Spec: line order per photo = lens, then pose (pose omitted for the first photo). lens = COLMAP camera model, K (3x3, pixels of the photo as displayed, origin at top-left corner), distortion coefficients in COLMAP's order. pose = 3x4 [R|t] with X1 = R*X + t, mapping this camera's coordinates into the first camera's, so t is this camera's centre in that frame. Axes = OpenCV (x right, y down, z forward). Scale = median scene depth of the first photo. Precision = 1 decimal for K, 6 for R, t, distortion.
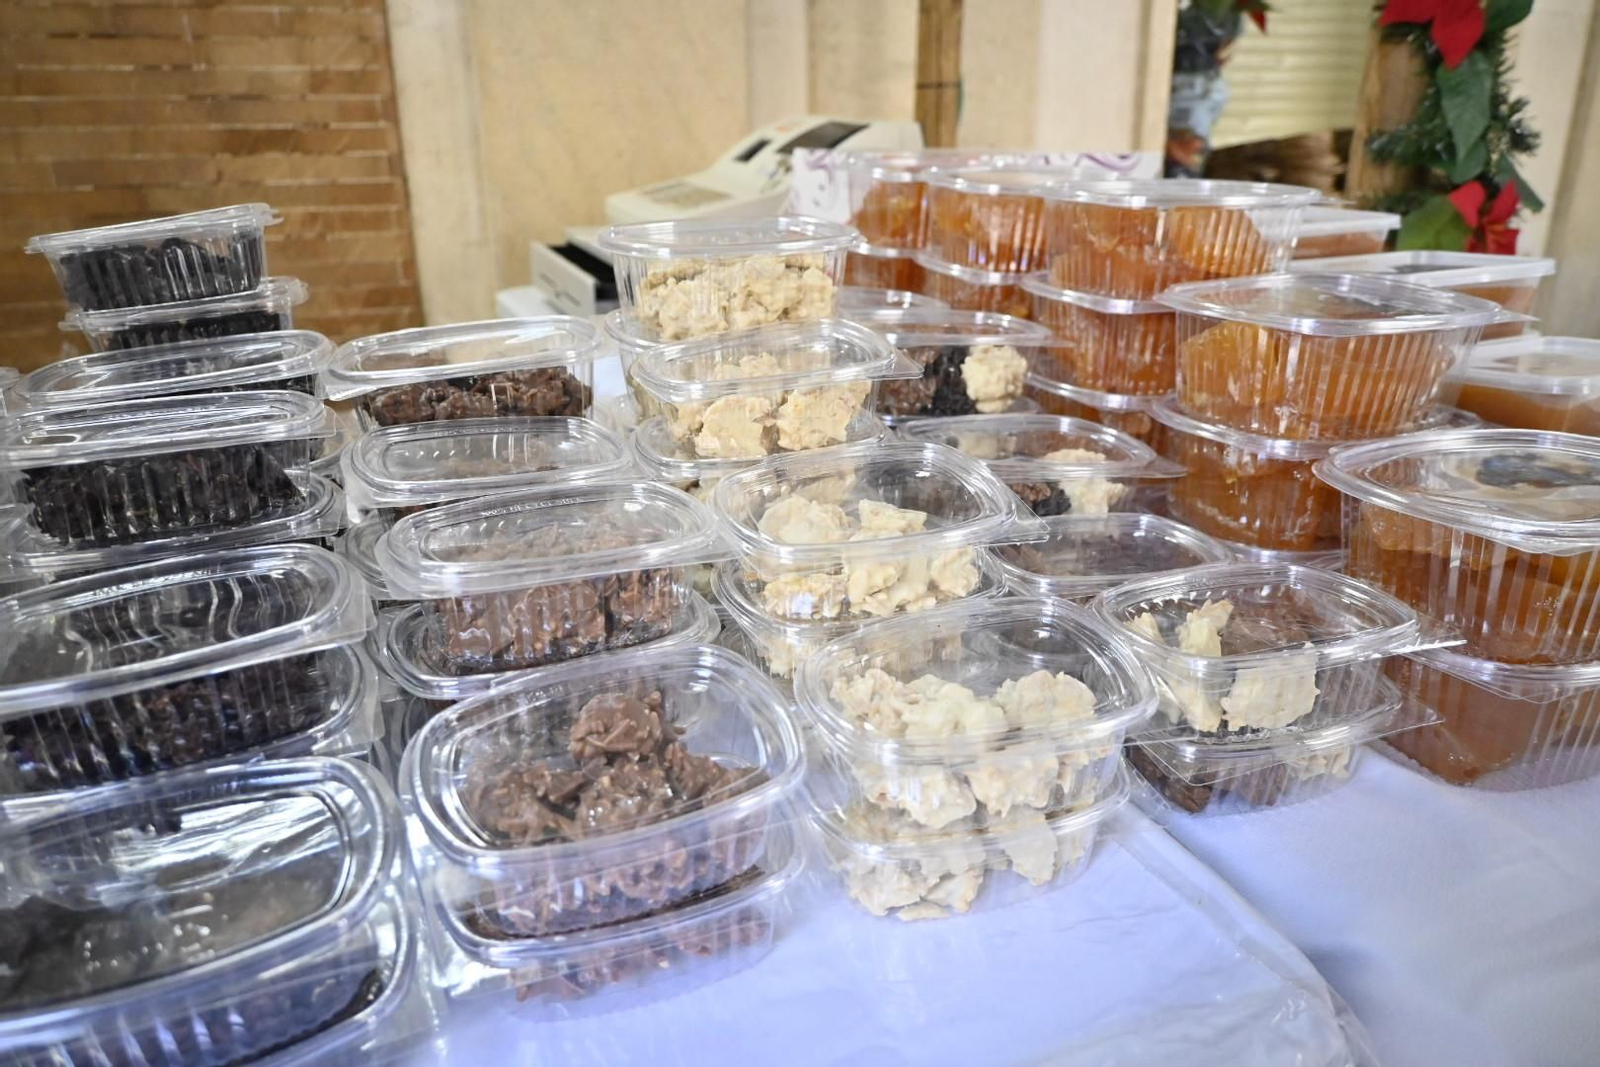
lens RADIAL K [[1145.7, 0, 798.0], [0, 1145.7, 541.7], [0, 0, 1]] dist [-0.022133, -0.000517]
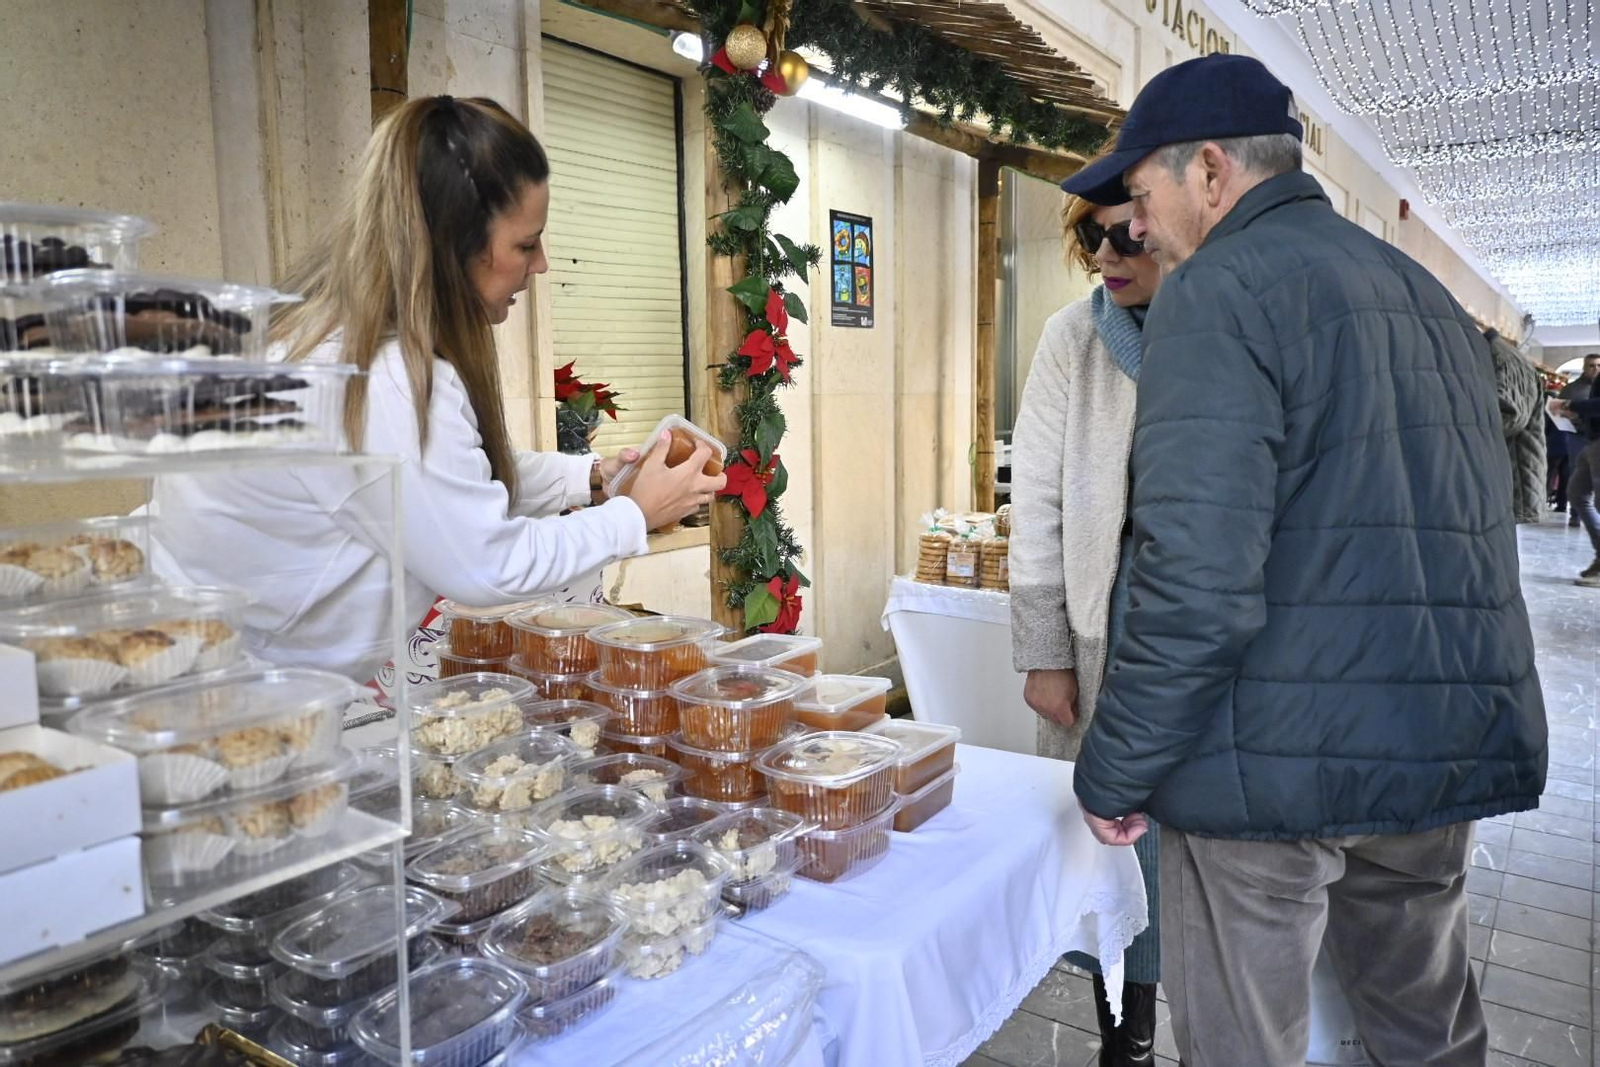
lens RADIAL K [[1147.1, 0, 800.1], [0, 1147.1, 531.2], [0, 0, 1]] dist [-0.008762, 0.010794]
pose [[0.846709, -0.067551, 0.527750, -0.746336], [0.188472, 0.965669, -0.178776, -0.096018], [-0.497556, 0.250837, 0.830373, -1.248409]]
